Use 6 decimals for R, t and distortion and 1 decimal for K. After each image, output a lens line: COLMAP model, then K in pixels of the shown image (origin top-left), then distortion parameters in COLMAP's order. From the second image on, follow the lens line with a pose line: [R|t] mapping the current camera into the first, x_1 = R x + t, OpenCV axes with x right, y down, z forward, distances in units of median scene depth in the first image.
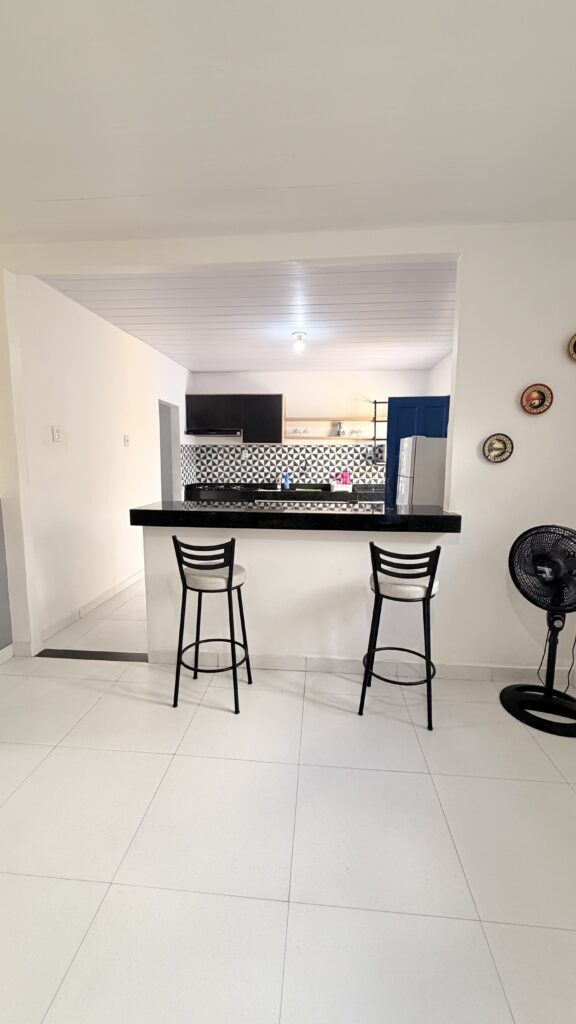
lens RADIAL K [[410.5, 0, 288.5], [0, 410.5, 513.7], [0, 0, 1]] dist [-0.002807, -0.000023]
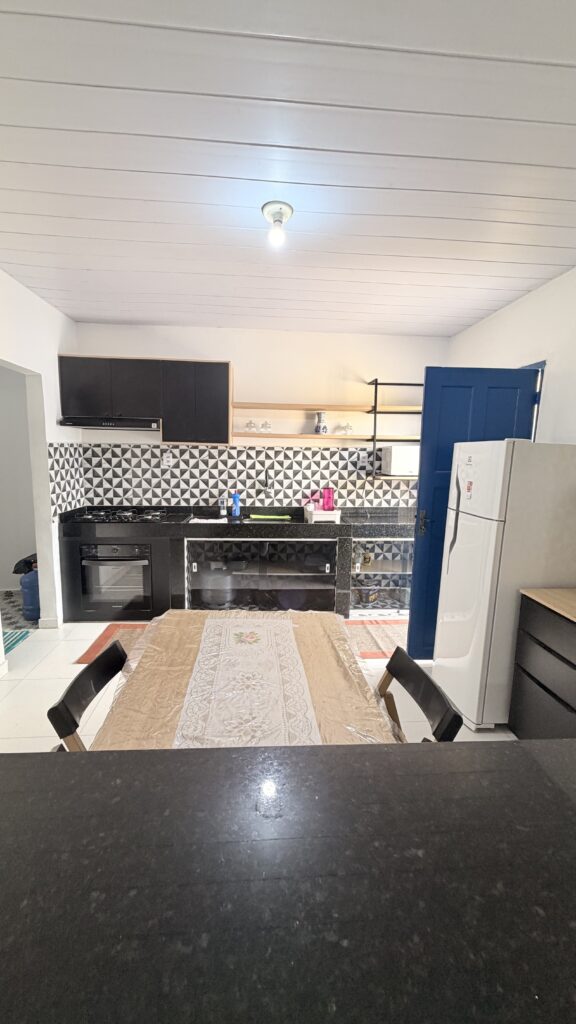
lens RADIAL K [[410.5, 0, 286.7], [0, 410.5, 512.1], [0, 0, 1]] dist [-0.002807, -0.000023]
pose [[0.988230, -0.007785, 0.152779, -0.023819], [0.006729, 0.999950, 0.007429, -0.070518], [-0.152829, -0.006314, 0.988233, 0.365579]]
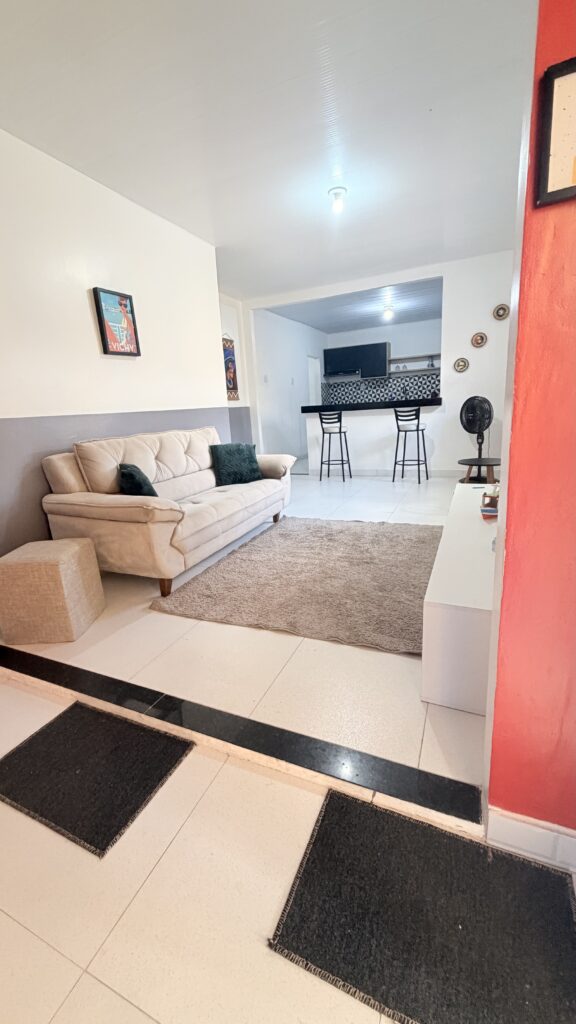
lens RADIAL K [[410.5, 0, 285.2], [0, 410.5, 510.9], [0, 0, 1]] dist [-0.002807, -0.000023]
pose [[0.940920, 0.016779, -0.338213, 0.142105], [0.023299, 0.993197, 0.114093, 0.129154], [0.337827, -0.115232, 0.934128, -0.547831]]
